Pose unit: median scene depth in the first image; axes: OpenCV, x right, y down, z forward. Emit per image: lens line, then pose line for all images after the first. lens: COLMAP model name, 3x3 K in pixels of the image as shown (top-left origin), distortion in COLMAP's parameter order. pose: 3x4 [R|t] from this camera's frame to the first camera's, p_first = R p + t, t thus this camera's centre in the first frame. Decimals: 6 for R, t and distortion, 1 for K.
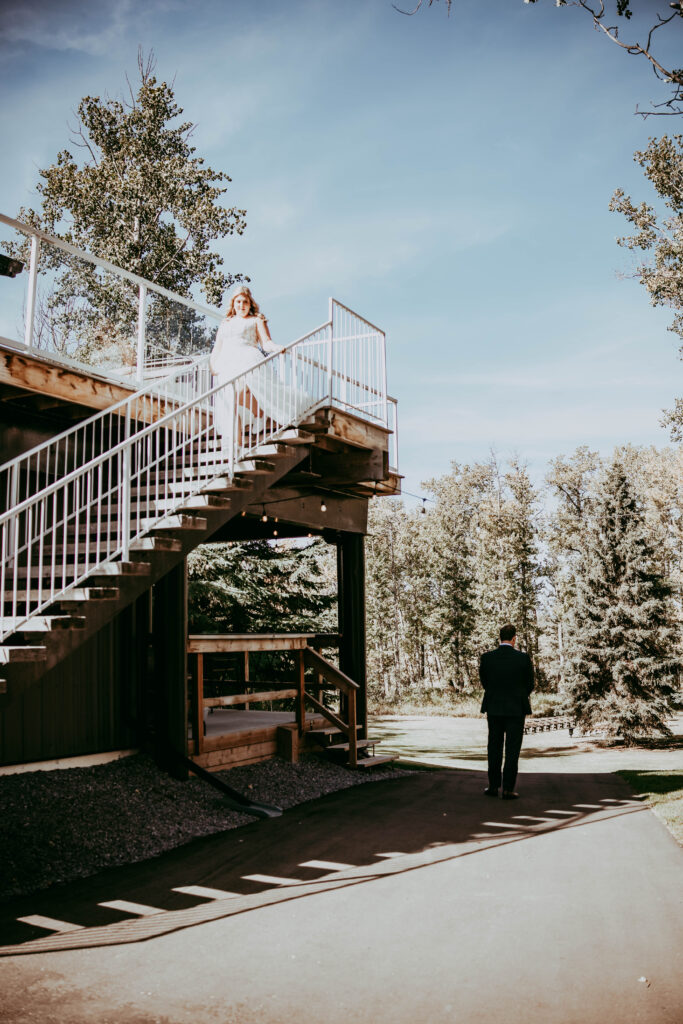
lens RADIAL K [[984.2, 0, 364.8], [0, 984.2, 513.2], [0, 0, 1]] dist [-0.197352, 0.024775]
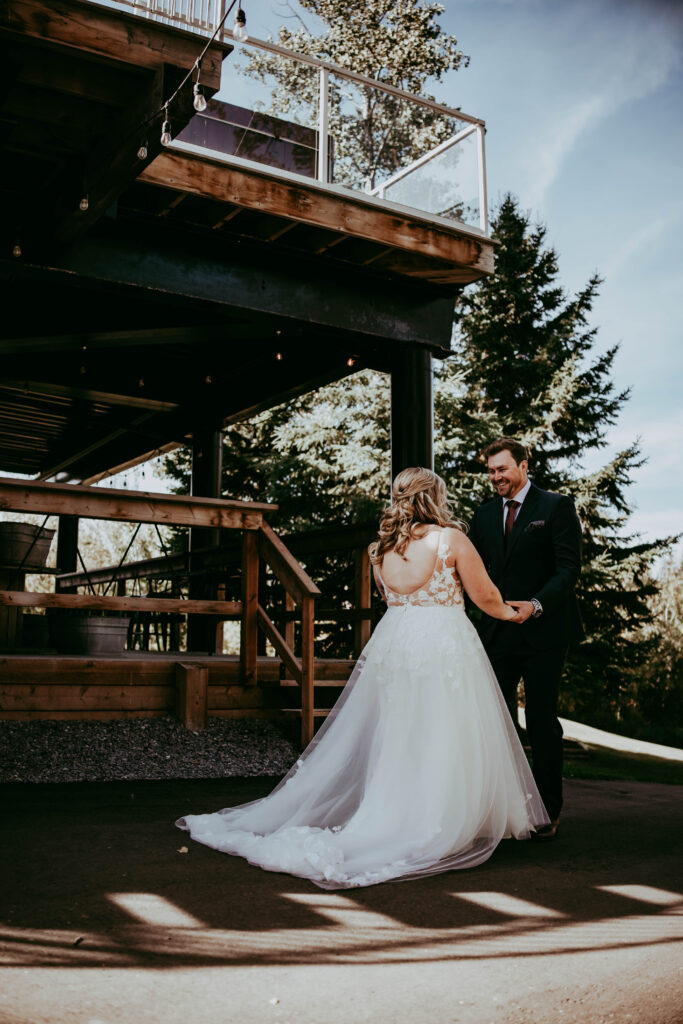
lens RADIAL K [[986.0, 0, 319.9], [0, 986.0, 510.4], [0, 0, 1]] dist [-0.186003, -0.003715]
pose [[0.845039, -0.056023, -0.531762, 0.276801], [0.042974, 0.998395, -0.036894, 0.154543], [0.532975, 0.008325, 0.846090, 0.562479]]
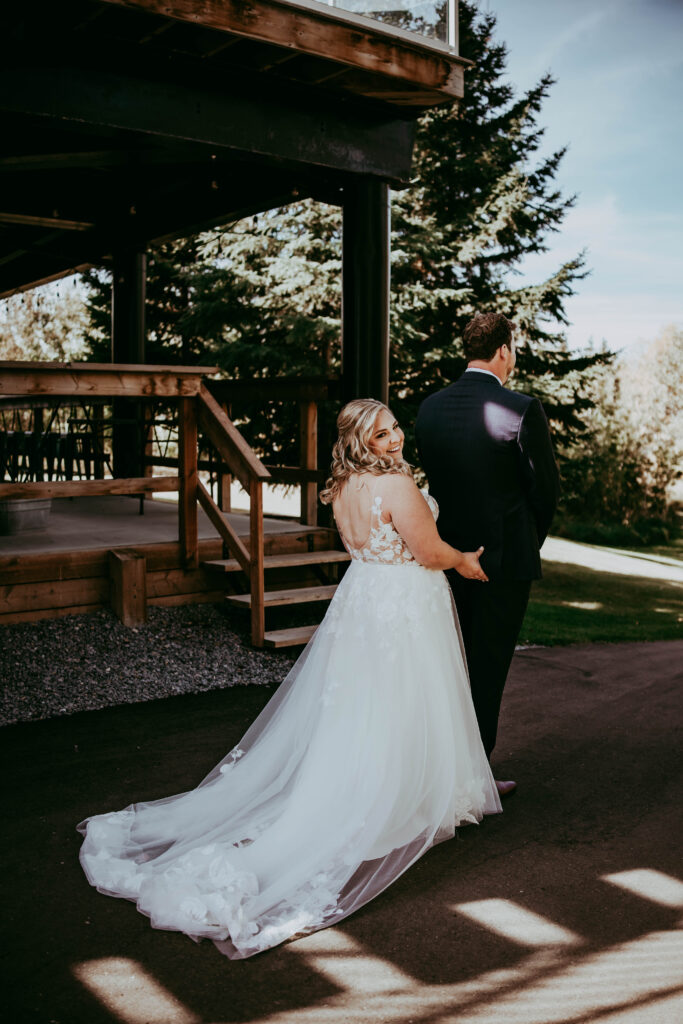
lens RADIAL K [[984.2, 0, 364.8], [0, 984.2, 513.2], [0, 0, 1]] dist [-0.197352, 0.024775]
pose [[0.906998, 0.053207, -0.417760, 0.232243], [0.034226, 0.979392, 0.199045, 0.104577], [0.419742, -0.194832, 0.886486, 0.608453]]
